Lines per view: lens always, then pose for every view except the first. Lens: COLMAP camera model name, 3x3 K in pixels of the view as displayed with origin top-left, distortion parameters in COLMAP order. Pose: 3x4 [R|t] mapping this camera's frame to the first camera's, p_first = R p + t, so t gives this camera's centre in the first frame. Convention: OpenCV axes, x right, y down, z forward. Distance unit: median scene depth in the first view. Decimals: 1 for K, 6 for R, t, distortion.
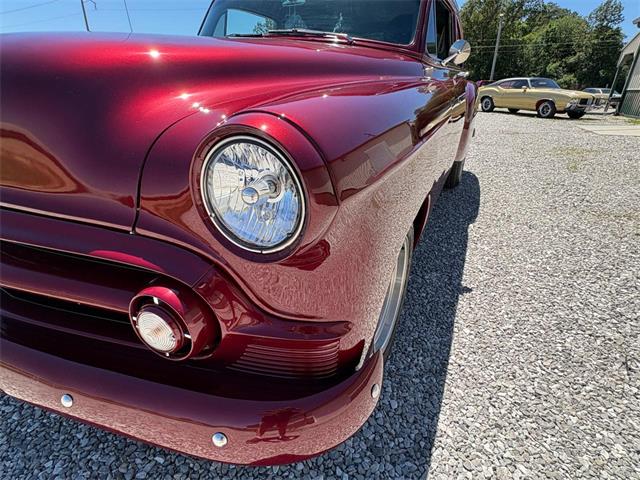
lens RADIAL K [[345.7, 0, 312.1], [0, 345.7, 238.8], [0, 0, 1]] dist [-0.001297, -0.001151]
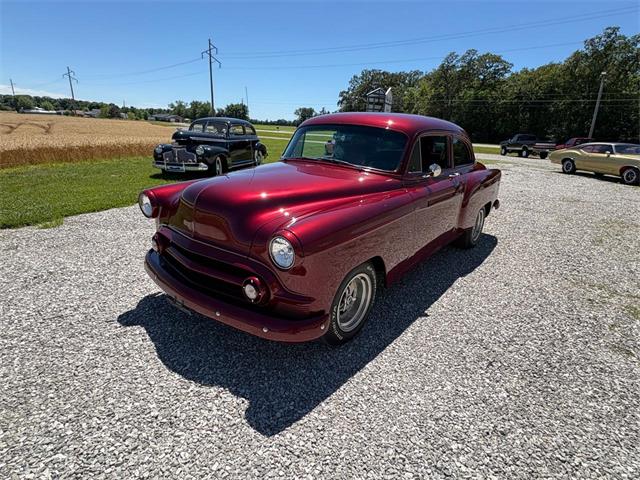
lens RADIAL K [[345.3, 0, 319.7], [0, 345.3, 238.9], [0, 0, 1]] dist [-0.001041, 0.000628]
pose [[0.974341, 0.093115, -0.204912, 0.036493], [-0.115829, 0.988041, -0.101774, 0.002262], [0.192985, 0.122897, 0.973475, -0.095942]]
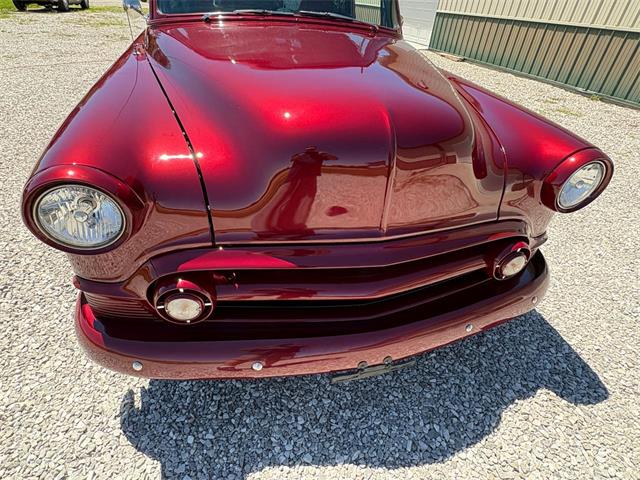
lens RADIAL K [[345.3, 0, 319.7], [0, 345.3, 238.9], [0, 0, 1]] dist [-0.001041, 0.000628]
pose [[0.759922, -0.347048, 0.549616, -0.111767], [0.211535, 0.931553, 0.295740, -0.032616], [-0.614632, -0.108476, 0.781320, 0.009557]]
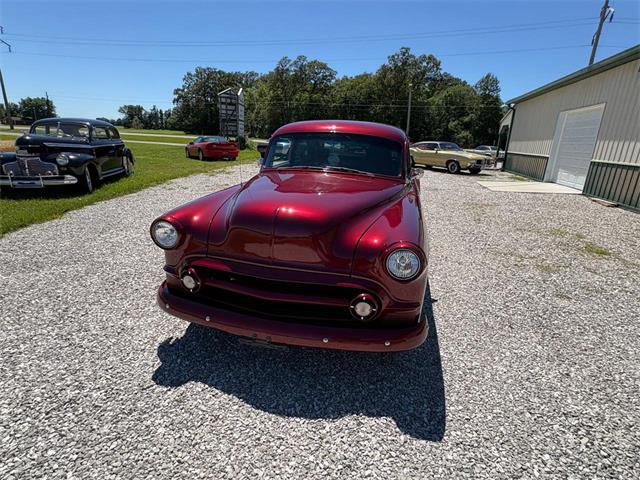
lens RADIAL K [[345.3, 0, 319.7], [0, 345.3, 238.9], [0, 0, 1]] dist [-0.001041, 0.000628]
pose [[0.977687, -0.037300, 0.206728, -0.070520], [0.061720, 0.991680, -0.112965, -0.001172], [-0.200794, 0.123204, 0.971855, -0.095428]]
